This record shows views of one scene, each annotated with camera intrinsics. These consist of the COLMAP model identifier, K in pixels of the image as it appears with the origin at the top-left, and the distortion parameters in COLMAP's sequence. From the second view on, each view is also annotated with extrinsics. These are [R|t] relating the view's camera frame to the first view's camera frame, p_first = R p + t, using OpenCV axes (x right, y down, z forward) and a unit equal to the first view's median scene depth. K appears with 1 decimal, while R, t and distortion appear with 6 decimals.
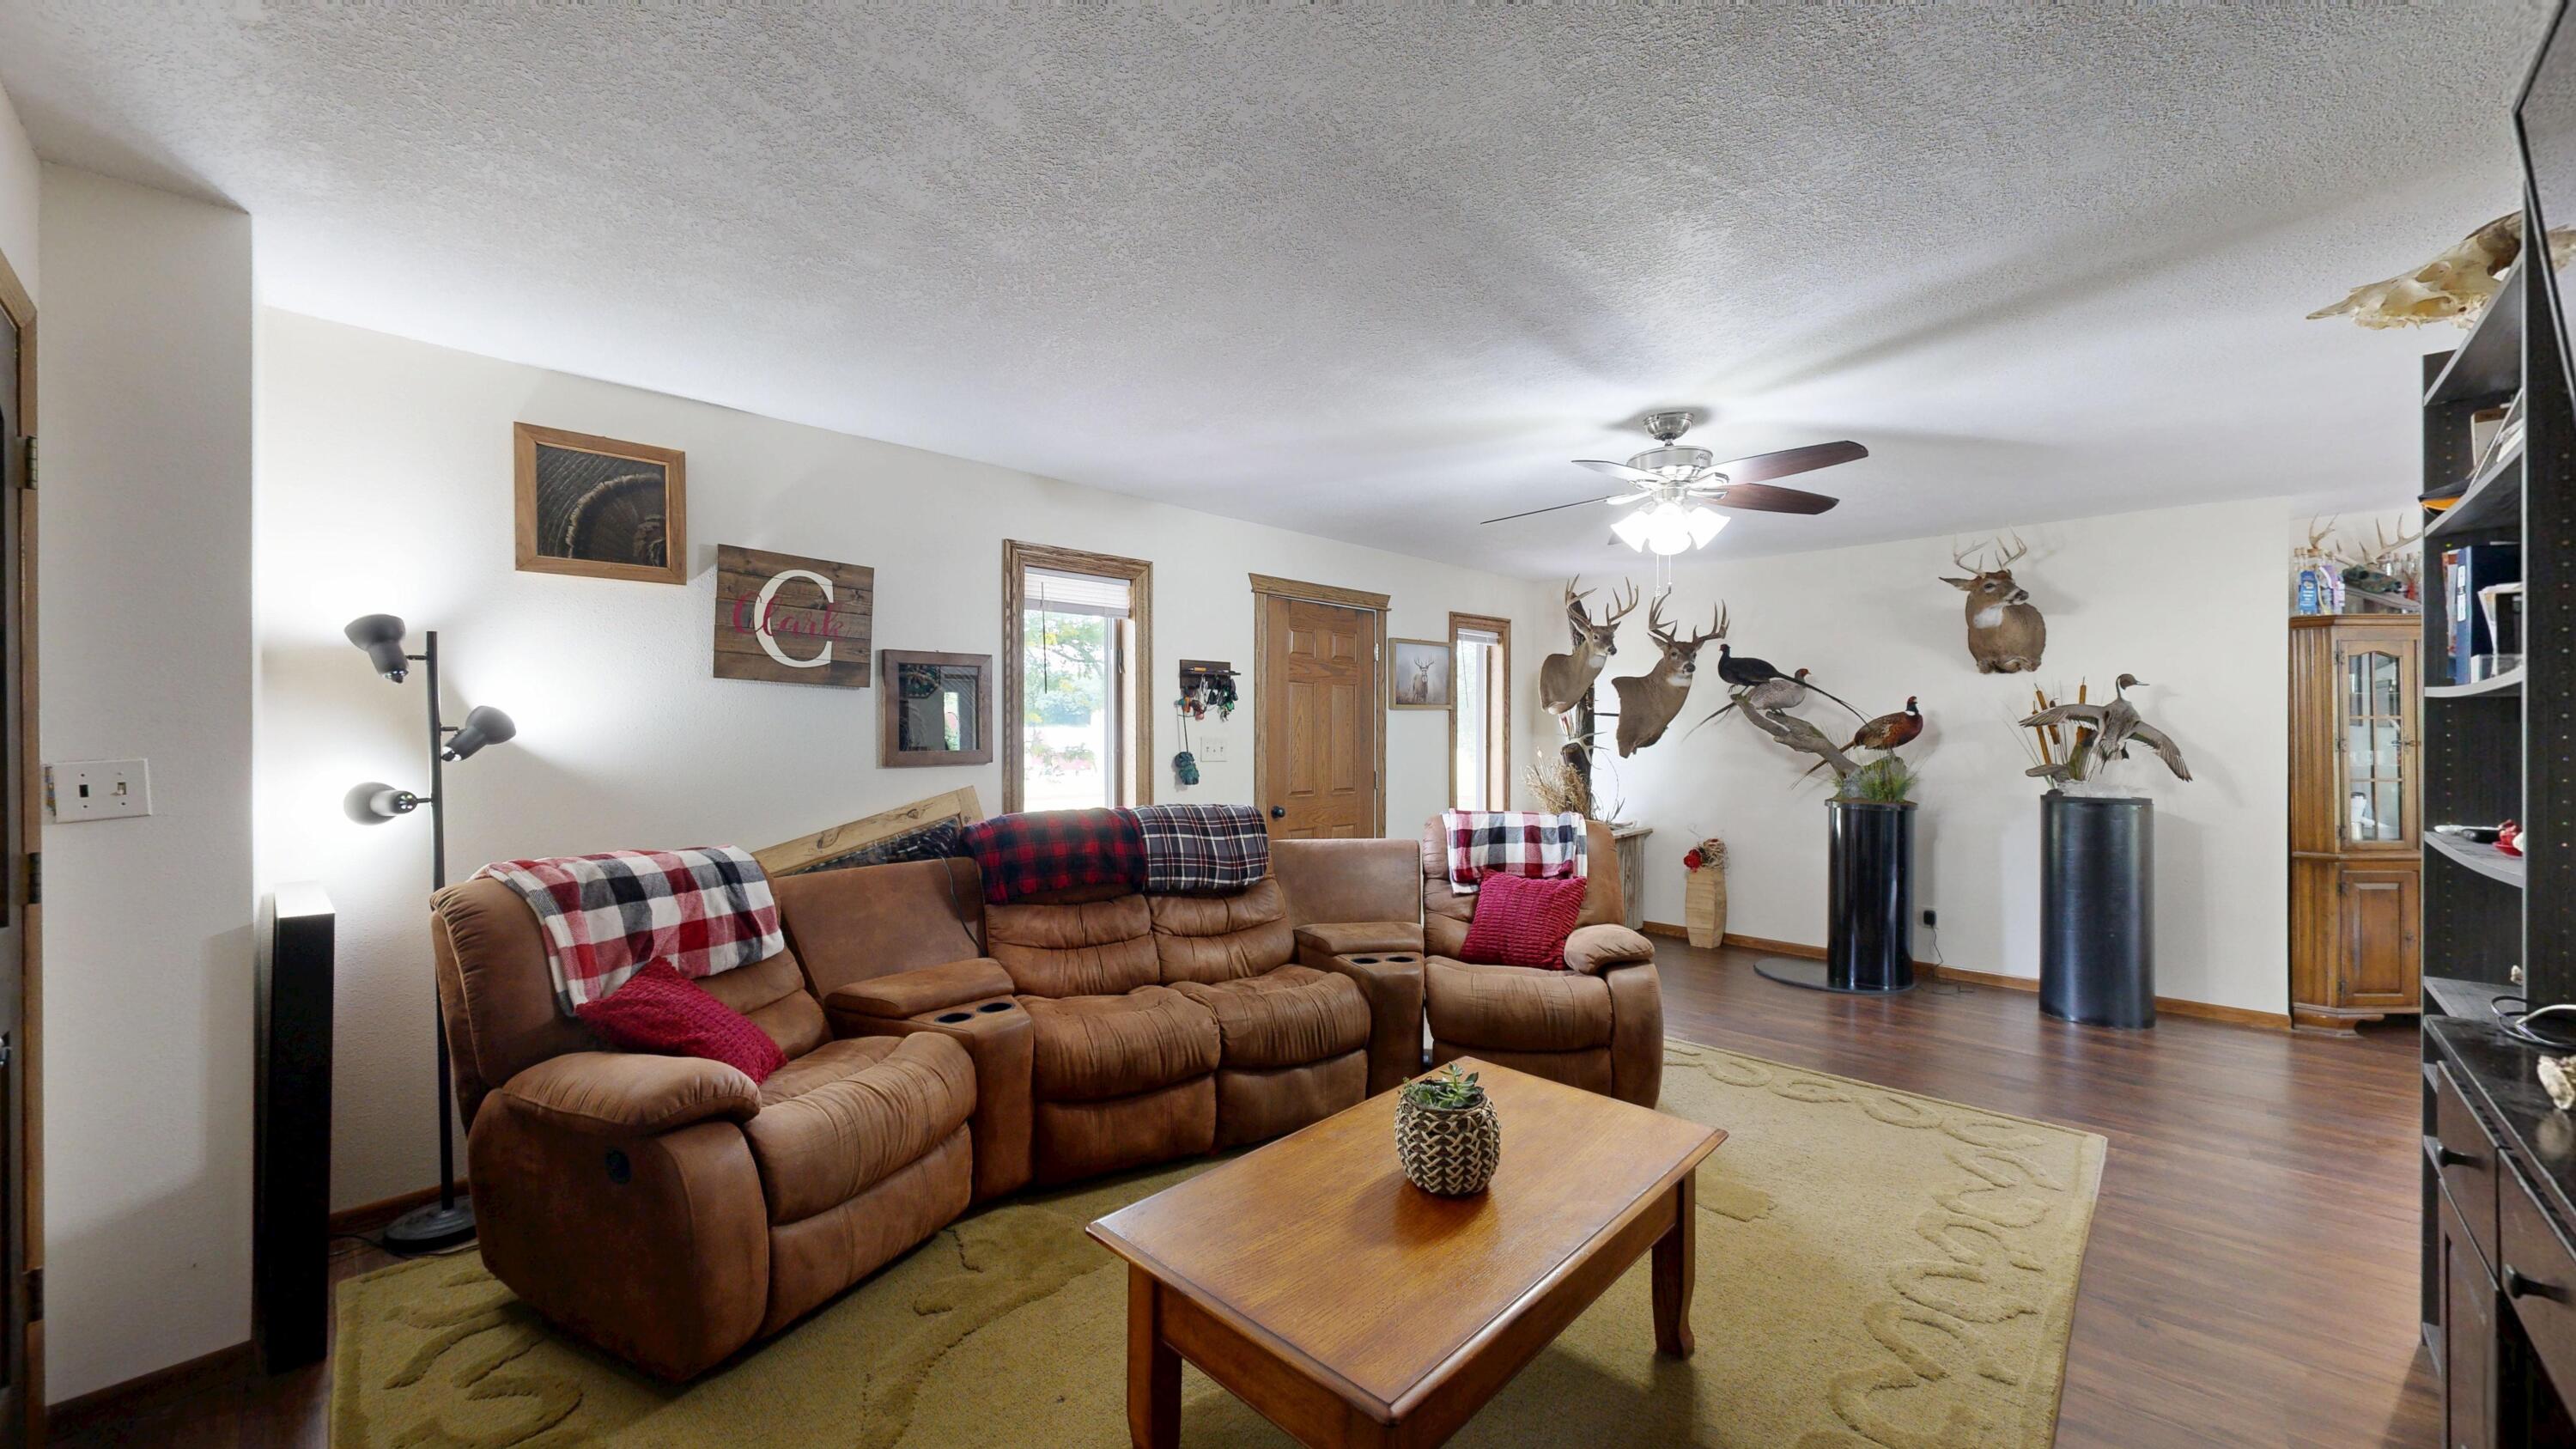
lens RADIAL K [[944.3, 0, 1287.1], [0, 944.3, 728.0], [0, 0, 1]] dist [-0.000402, -0.000160]
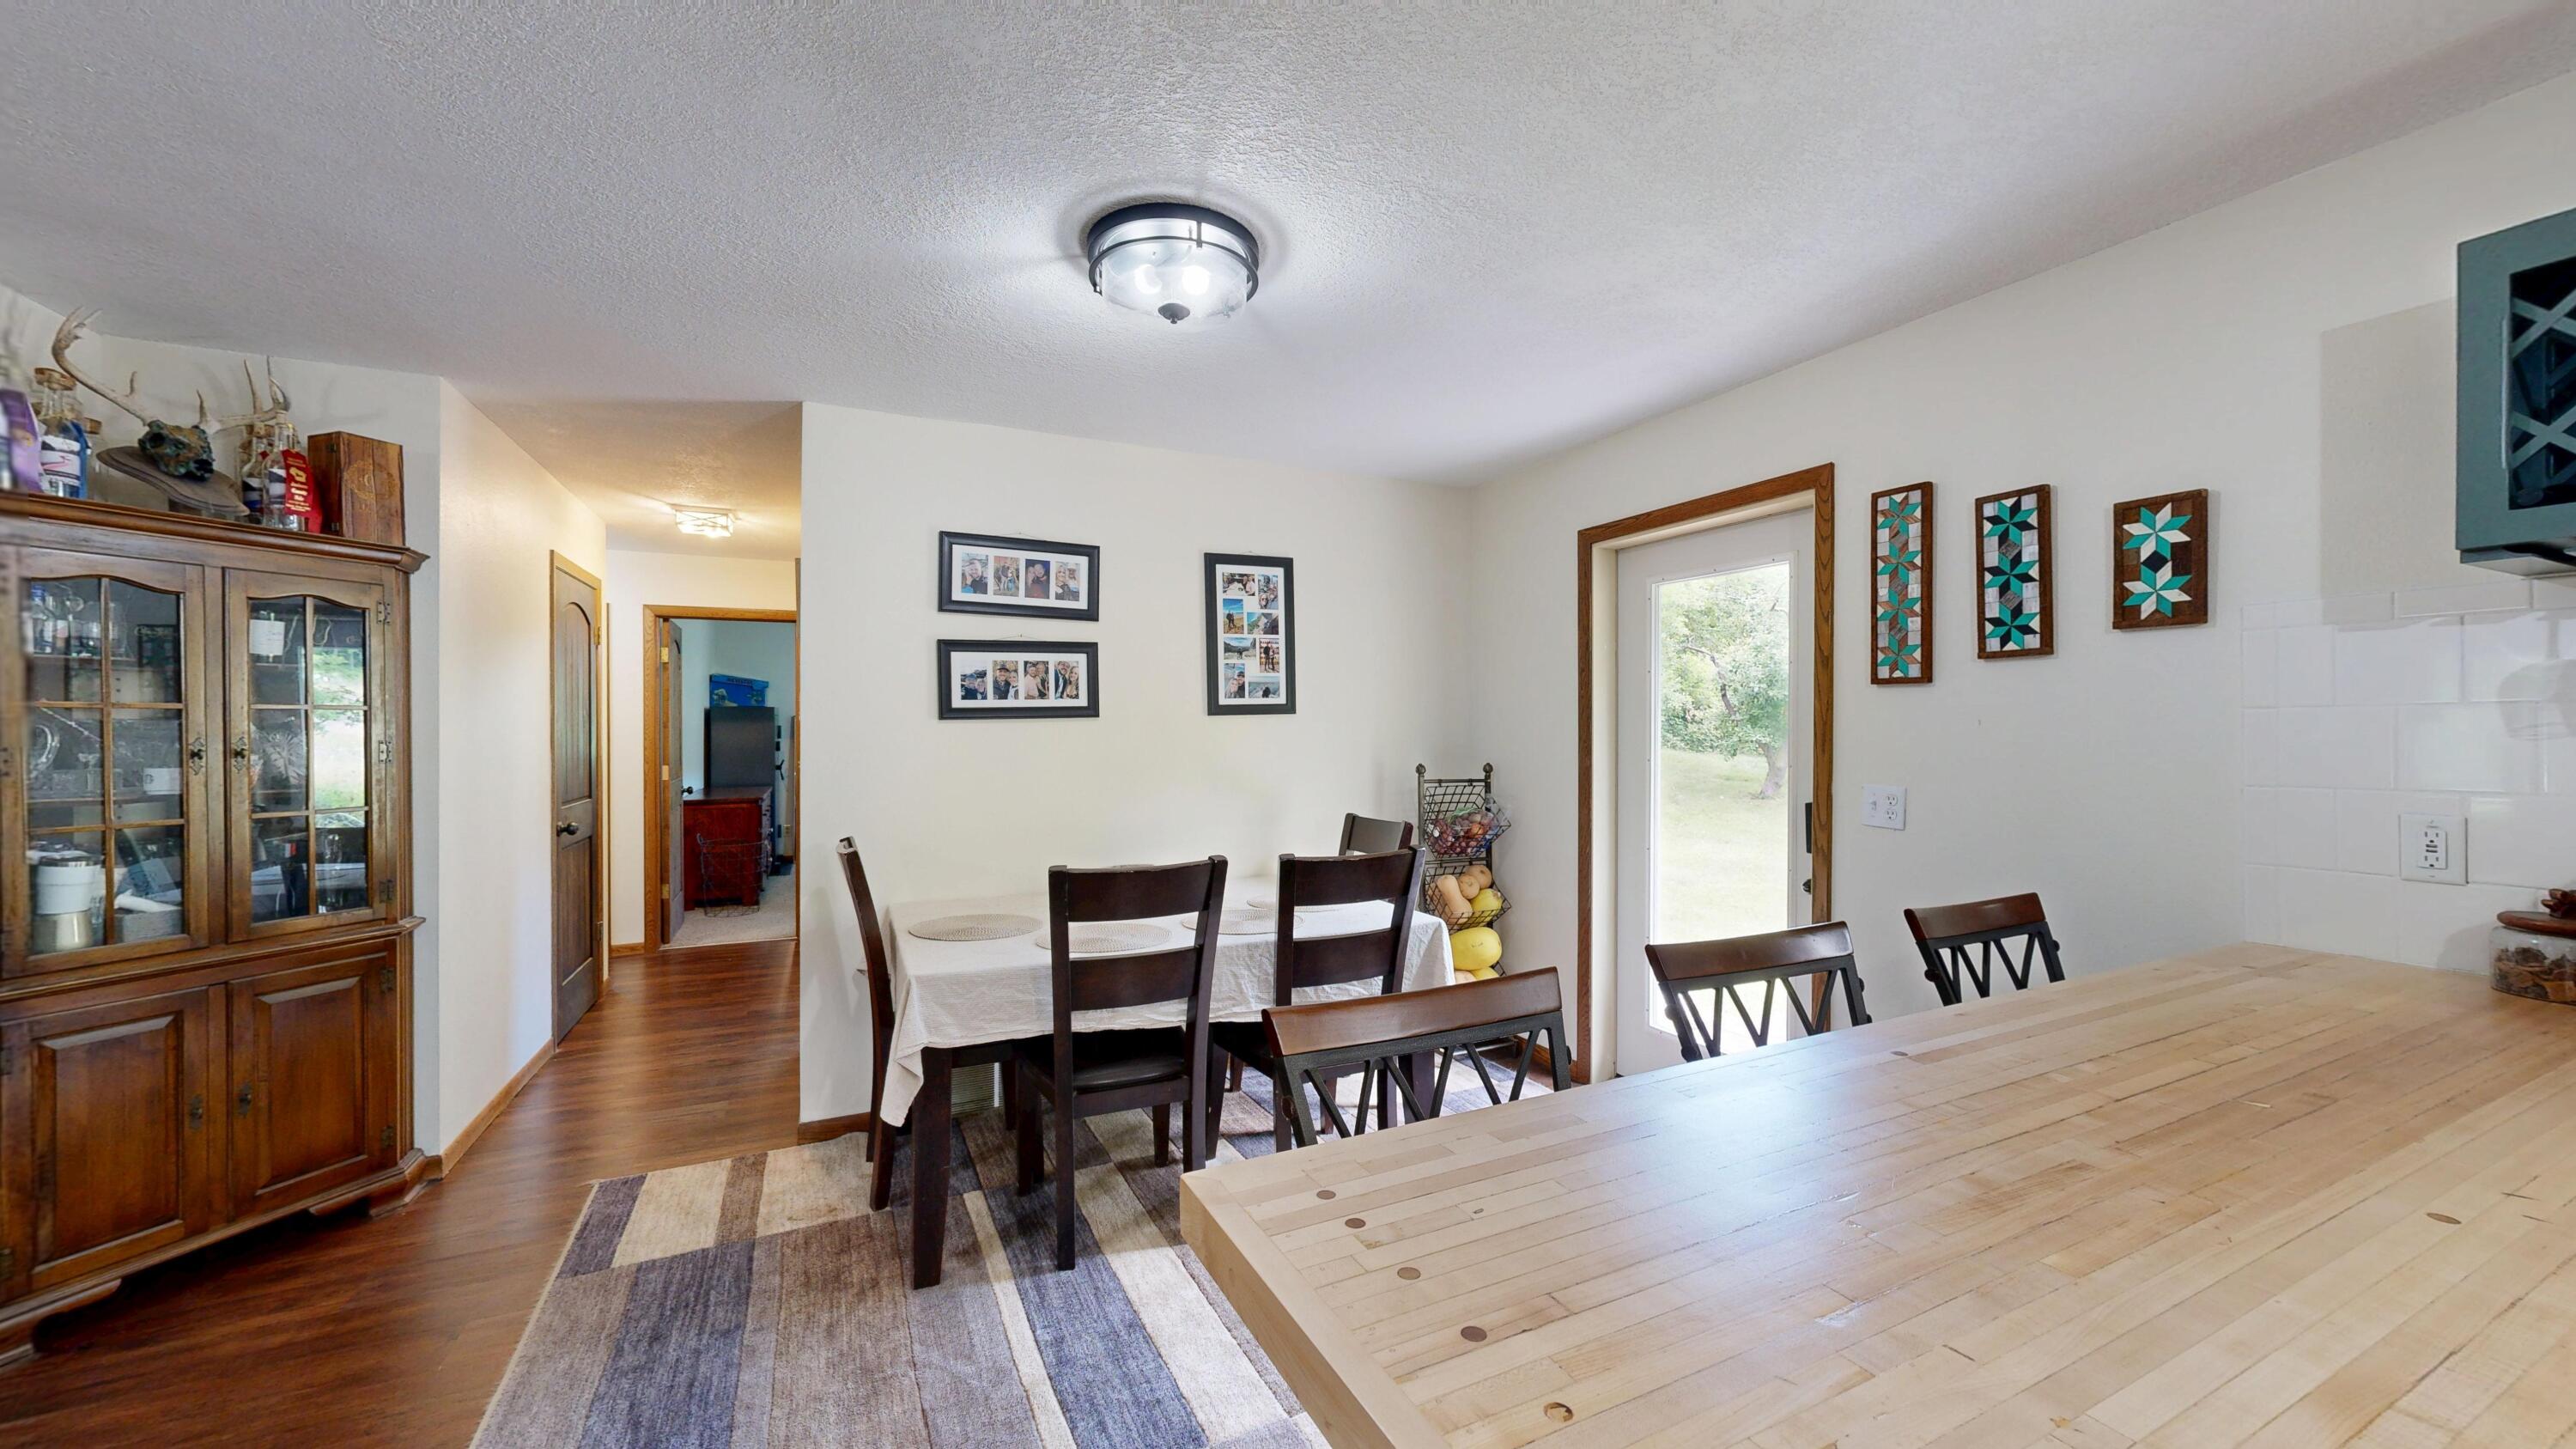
lens RADIAL K [[944.3, 0, 1287.1], [0, 944.3, 728.0], [0, 0, 1]] dist [-0.000402, -0.000160]
pose [[0.357545, 0.001330, 0.933895, 0.782053], [0.002128, 0.999995, -0.002238, 0.002843], [-0.933893, 0.002788, 0.357541, 0.184435]]
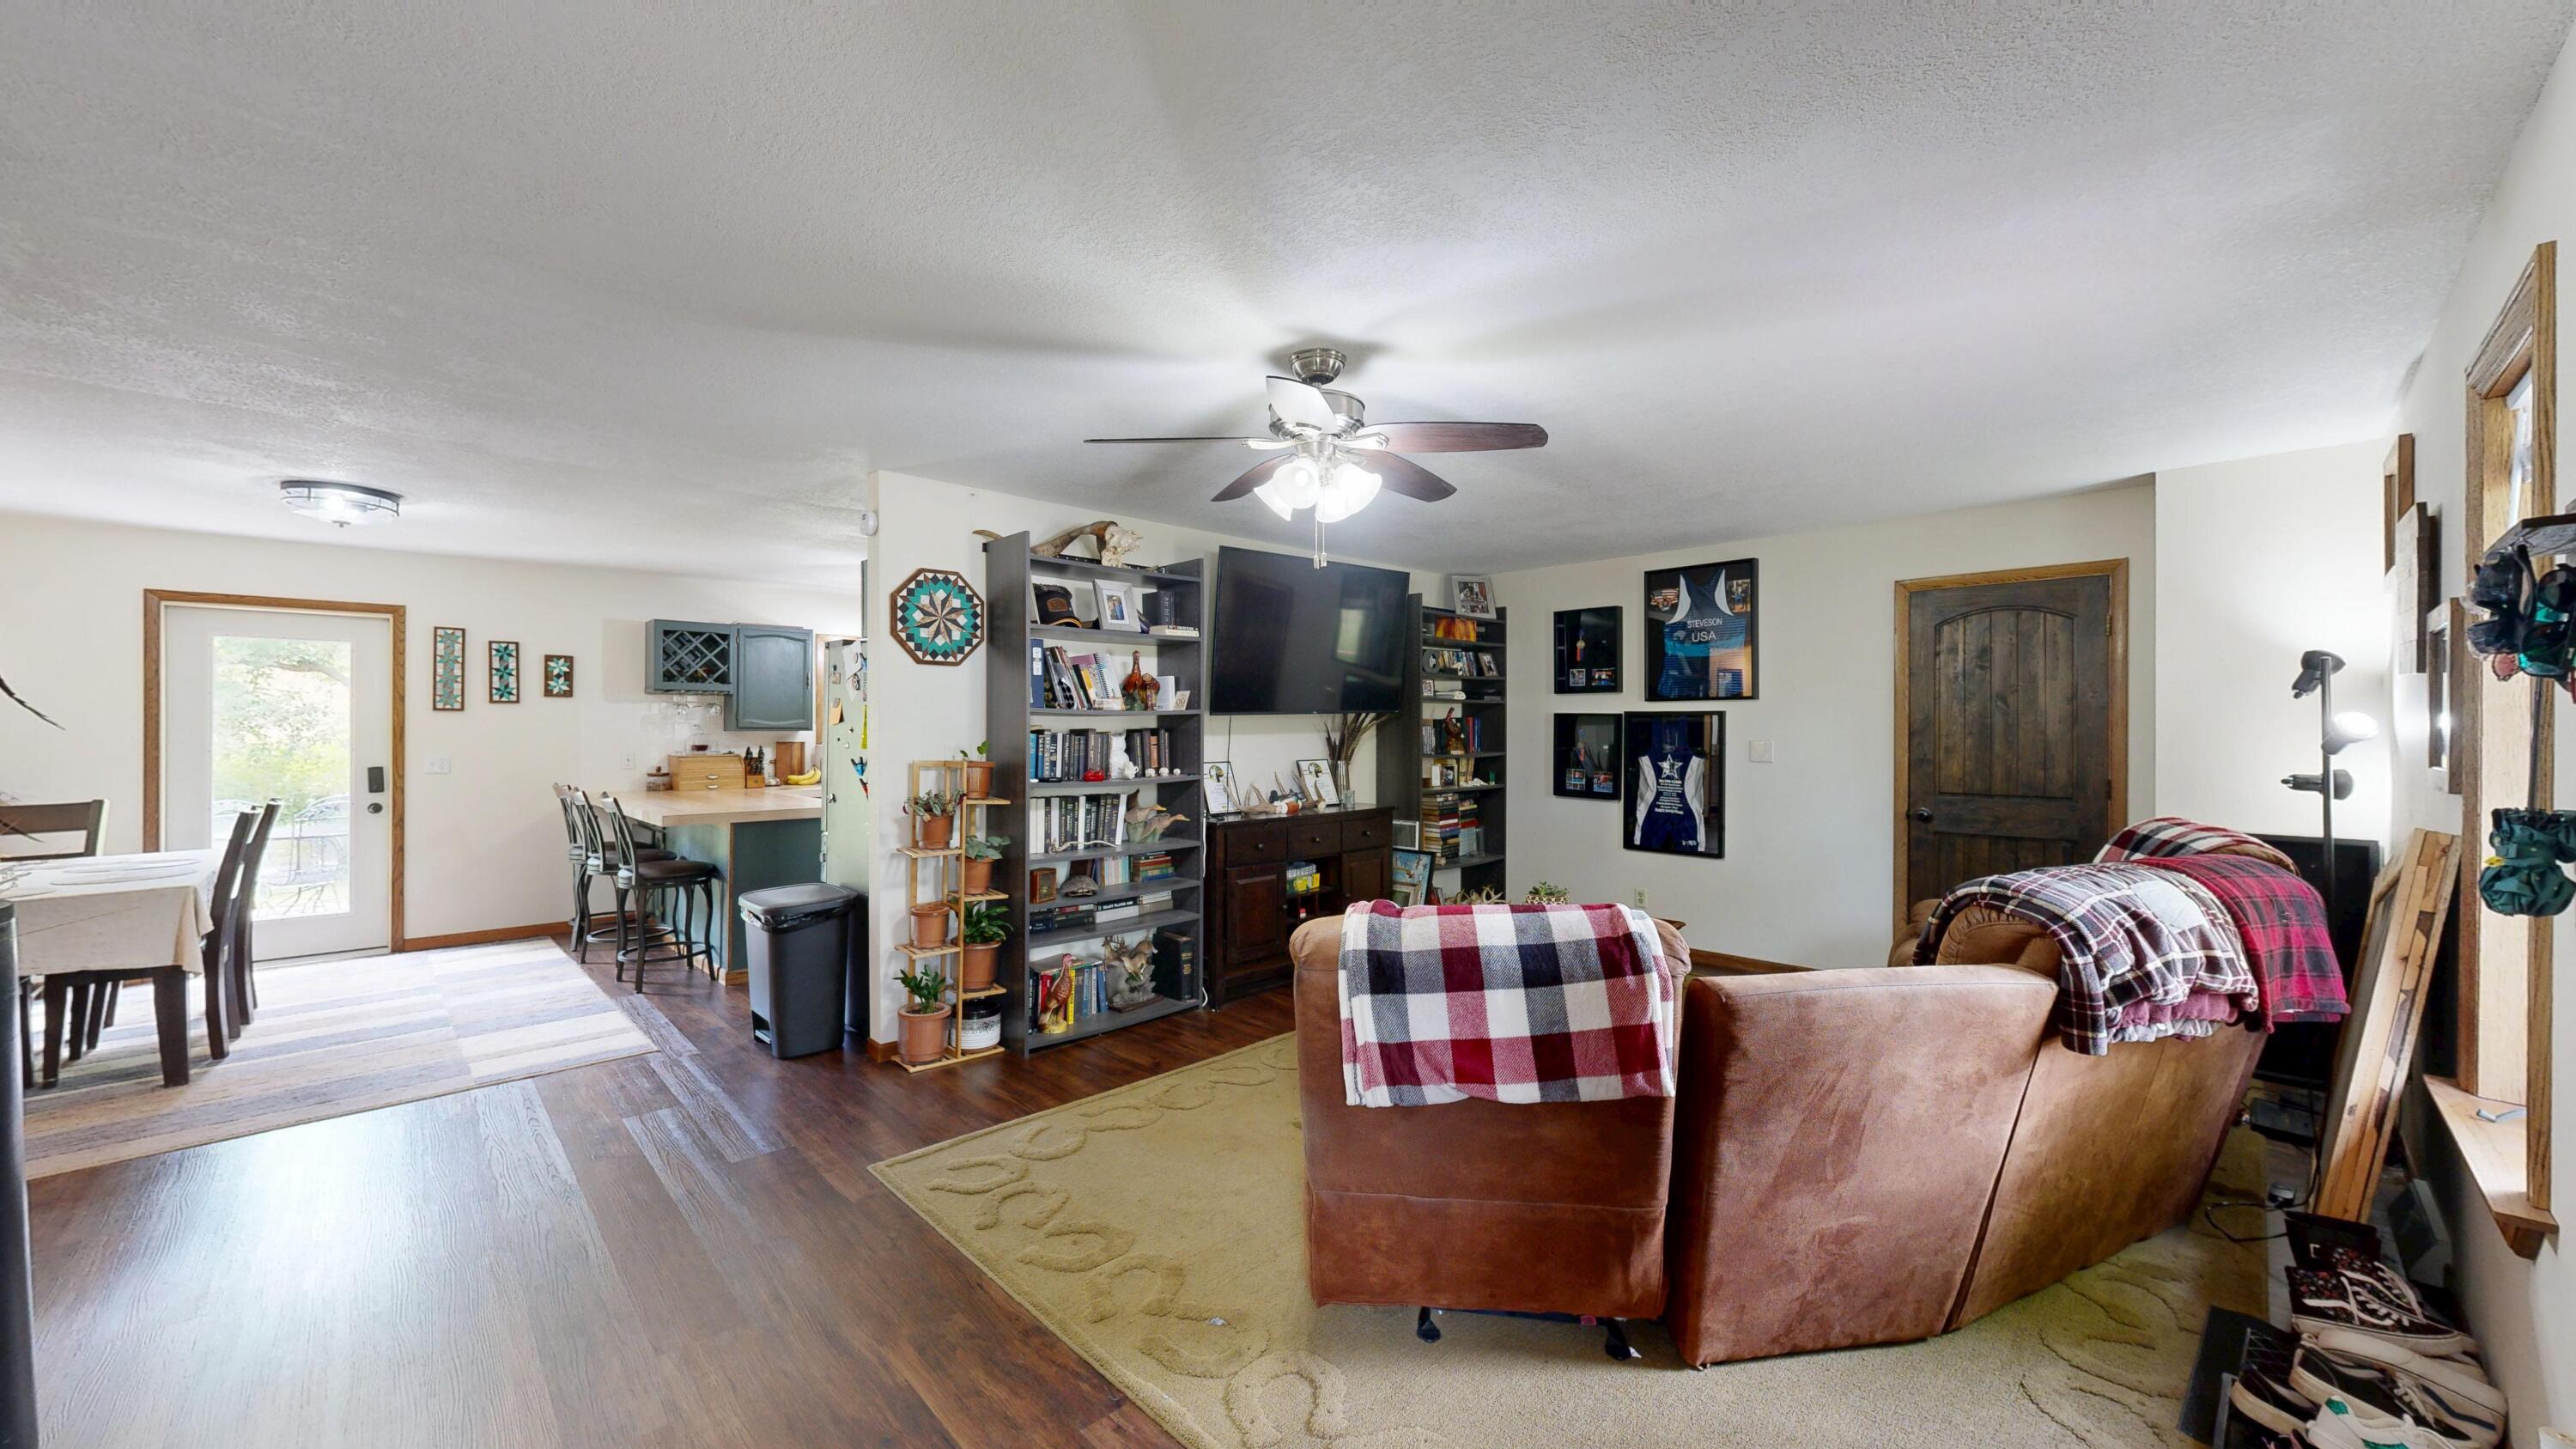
lens RADIAL K [[944.3, 0, 1287.1], [0, 944.3, 728.0], [0, 0, 1]] dist [-0.000402, -0.000160]
pose [[-0.999300, 0.003392, 0.037252, 0.265511], [0.003490, 0.999991, 0.002555, 0.000849], [-0.037243, 0.002683, -0.999303, 1.224123]]
